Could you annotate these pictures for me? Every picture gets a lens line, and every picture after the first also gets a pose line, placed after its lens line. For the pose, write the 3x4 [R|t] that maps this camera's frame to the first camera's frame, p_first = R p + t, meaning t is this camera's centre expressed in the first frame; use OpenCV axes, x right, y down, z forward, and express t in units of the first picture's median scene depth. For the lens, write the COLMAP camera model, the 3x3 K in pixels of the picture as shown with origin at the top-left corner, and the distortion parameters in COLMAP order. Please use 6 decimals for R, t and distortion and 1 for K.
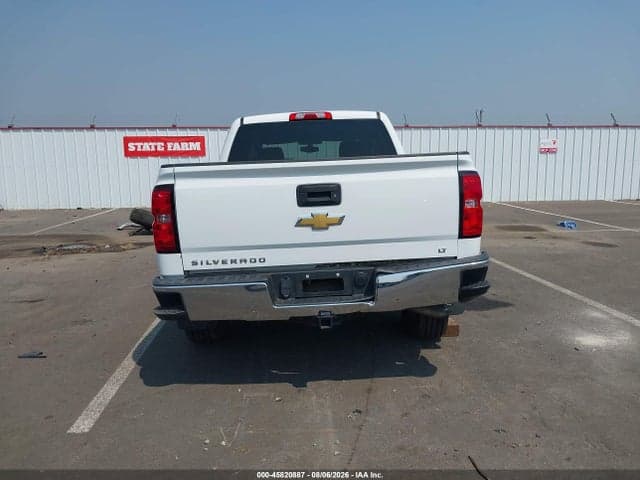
lens RADIAL K [[515.6, 0, 329.8], [0, 515.6, 237.5], [0, 0, 1]] dist [0.004998, -0.010813]
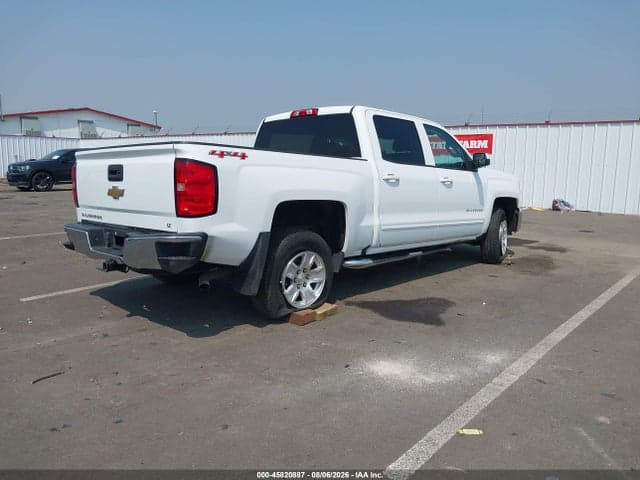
lens RADIAL K [[508.6, 0, 328.5], [0, 508.6, 240.9], [0, 0, 1]] dist [0.029818, -0.012915]
pose [[0.698976, 0.131464, -0.702958, 0.792951], [-0.125526, 0.990251, 0.060376, -0.034286], [0.704042, 0.046038, 0.708664, 0.264192]]
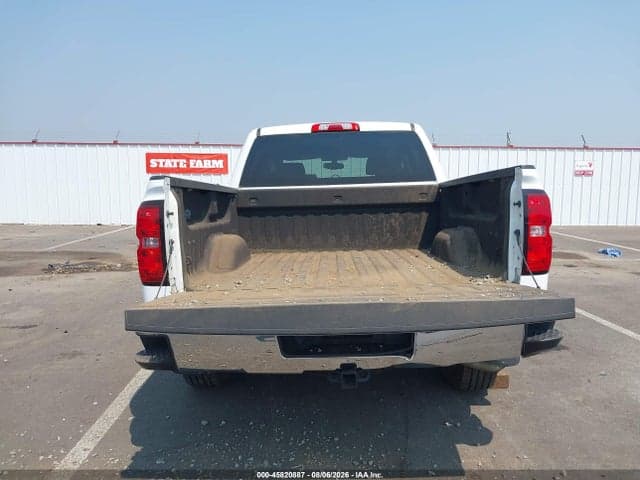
lens RADIAL K [[508.6, 0, 328.5], [0, 508.6, 240.9], [0, 0, 1]] dist [0.029818, -0.012915]
pose [[0.998723, 0.020478, -0.046190, -0.004976], [-0.021925, 0.999278, -0.031042, -0.011845], [0.045521, 0.032015, 0.998450, 0.126697]]
